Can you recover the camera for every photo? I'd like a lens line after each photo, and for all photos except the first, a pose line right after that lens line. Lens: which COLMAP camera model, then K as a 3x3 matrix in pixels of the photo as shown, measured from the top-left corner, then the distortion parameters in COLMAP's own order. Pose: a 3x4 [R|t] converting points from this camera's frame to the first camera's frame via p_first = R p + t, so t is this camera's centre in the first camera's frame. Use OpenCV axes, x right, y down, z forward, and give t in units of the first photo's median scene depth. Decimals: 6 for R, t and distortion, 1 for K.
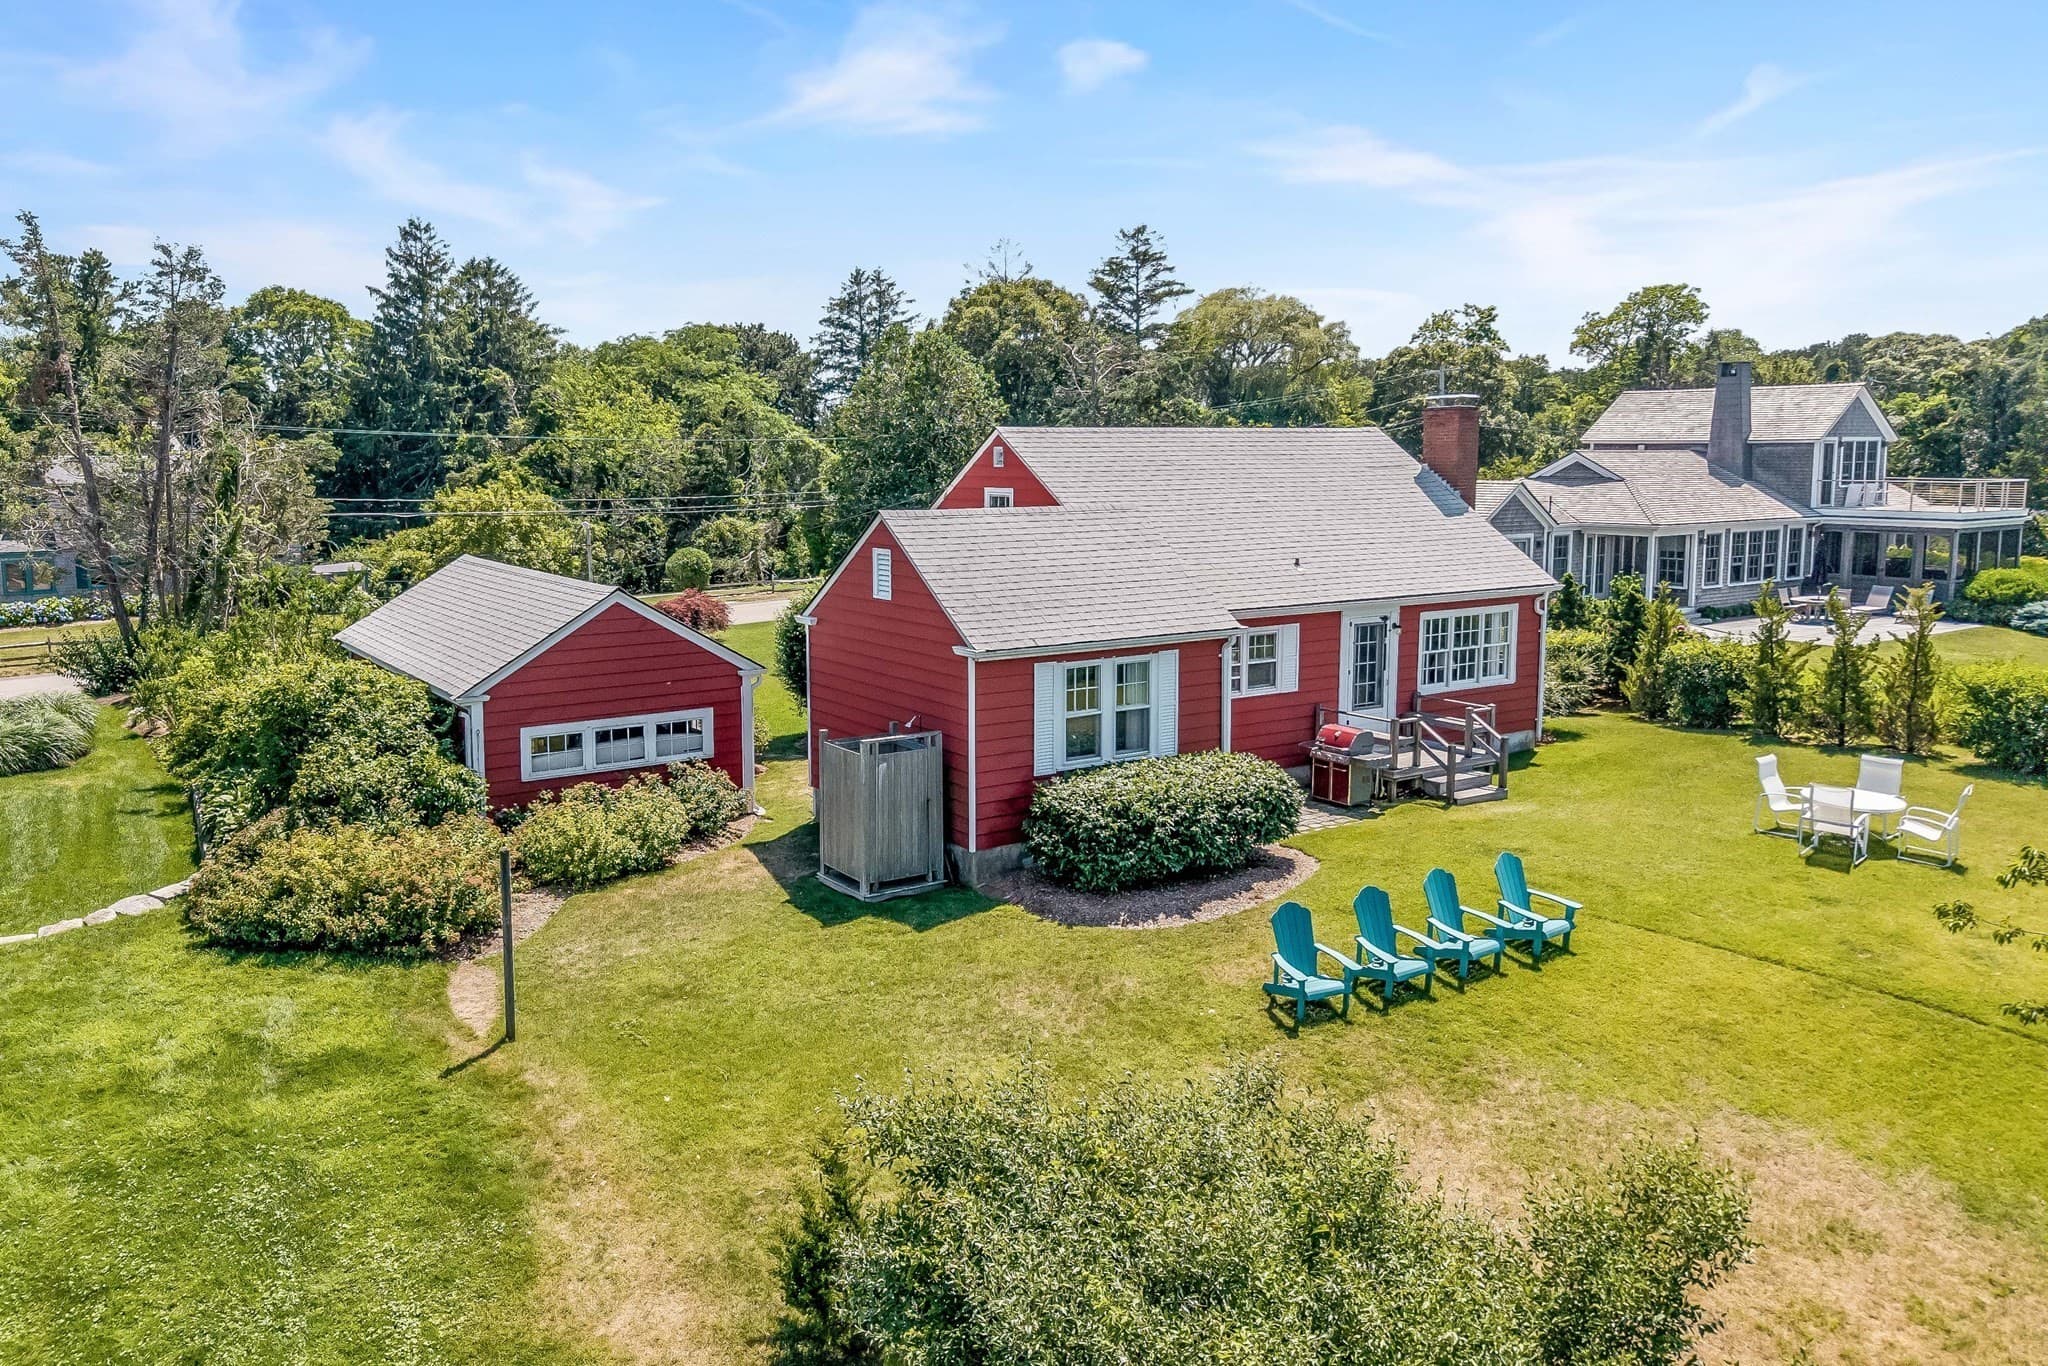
lens RADIAL K [[1650.4, 0, 852.9], [0, 1650.4, 621.4], [0, 0, 1]] dist [0.001496, -0.012740]
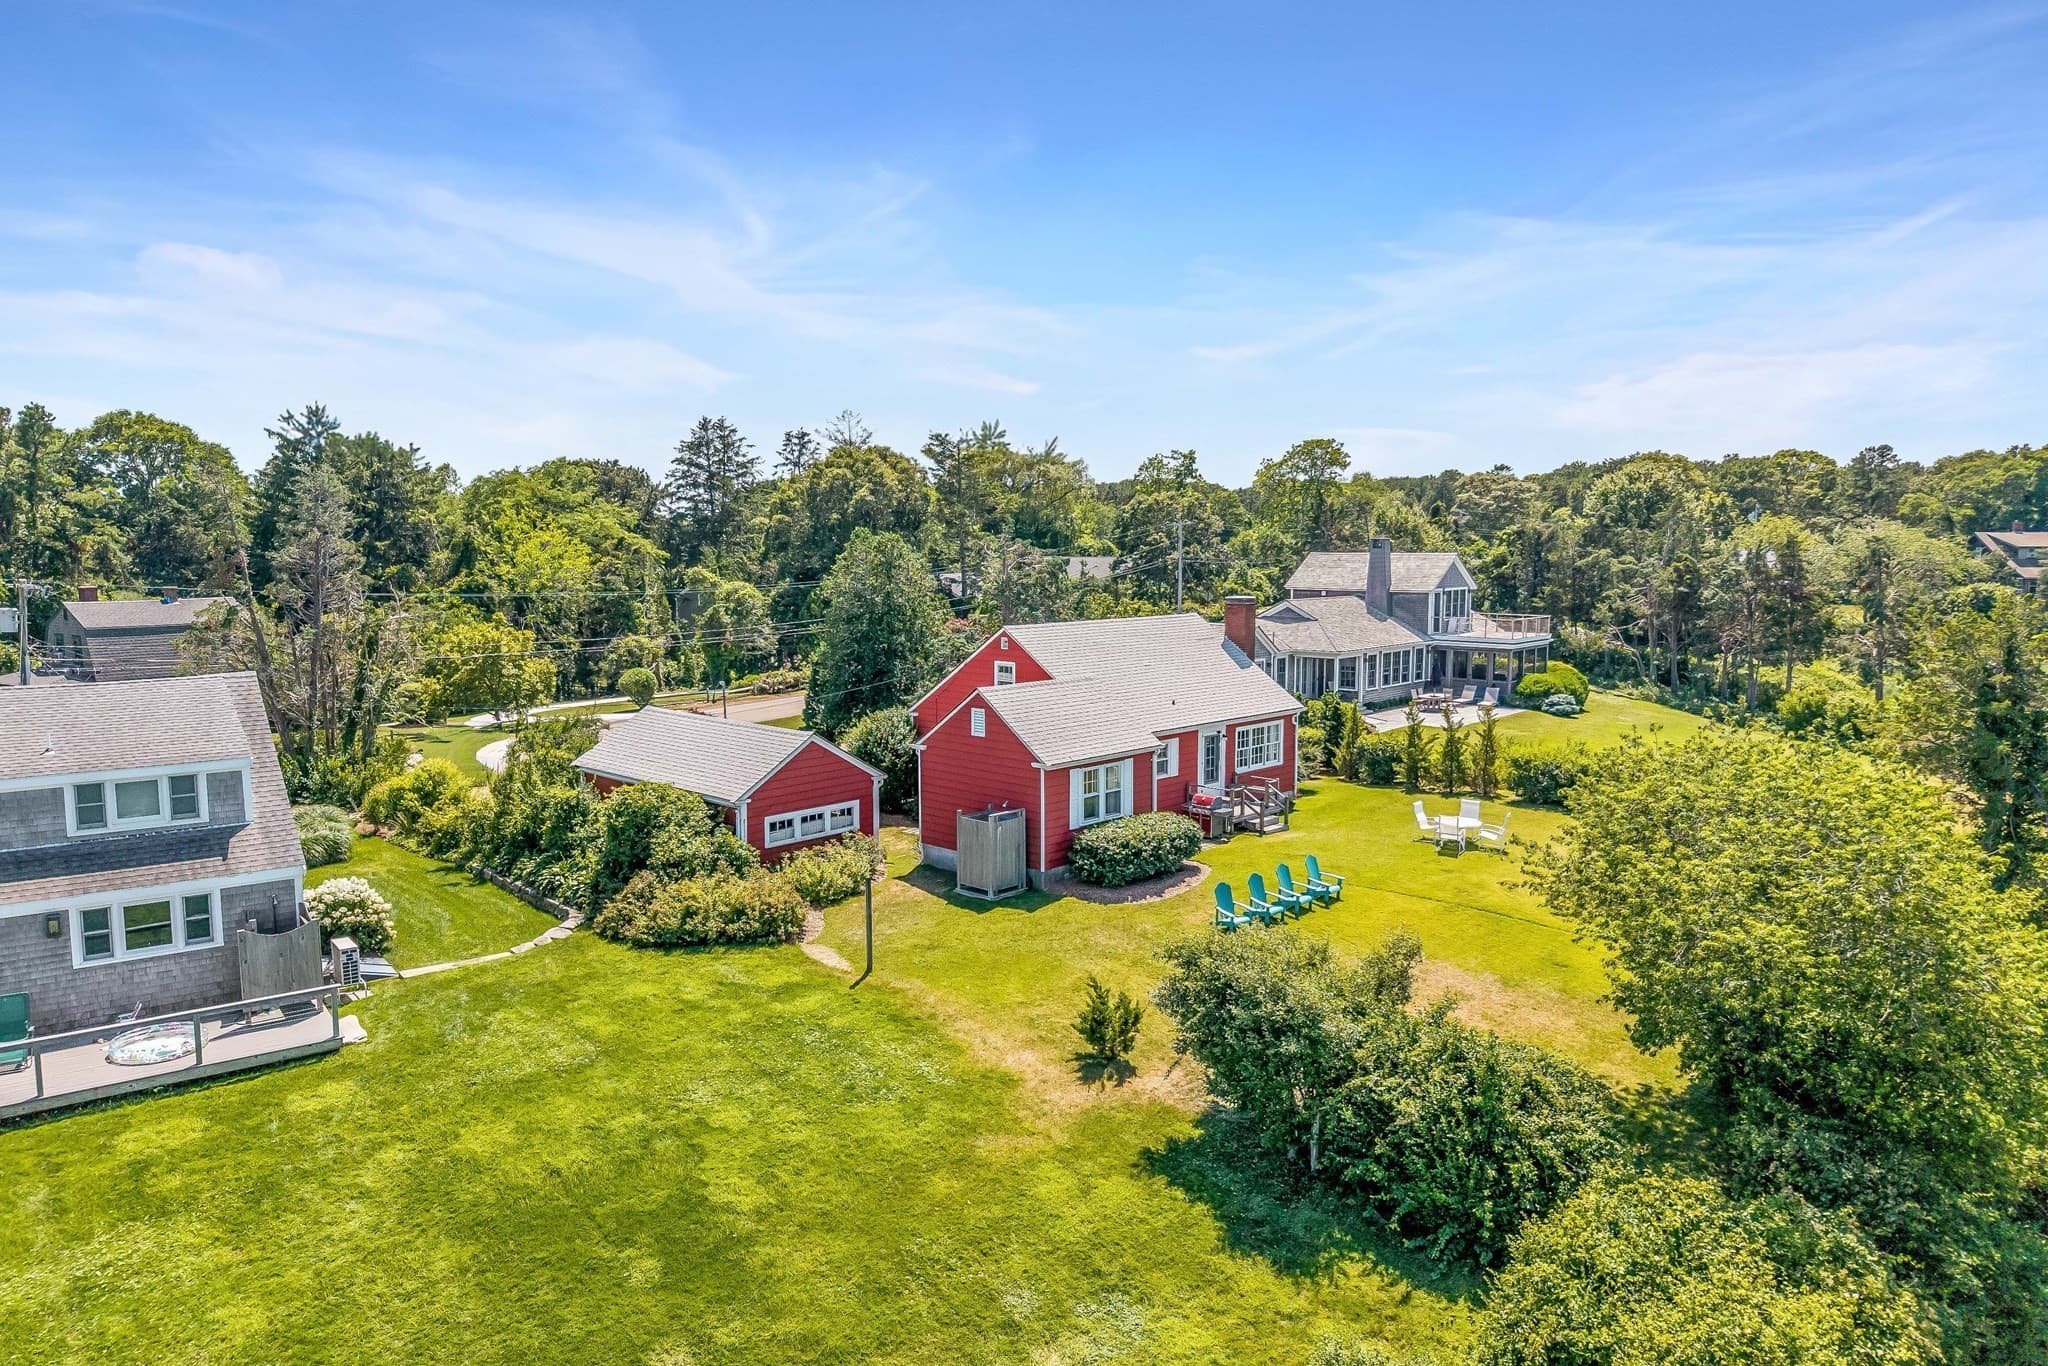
lens RADIAL K [[1450.5, 0, 1047.9], [0, 1450.5, 692.1], [0, 0, 1]] dist [0.006743, -0.005306]
pose [[0.962628, -0.023520, 0.269802, -0.241239], [0.024840, 0.999690, -0.001481, -0.041127], [-0.269684, 0.008127, 0.962915, -0.395125]]
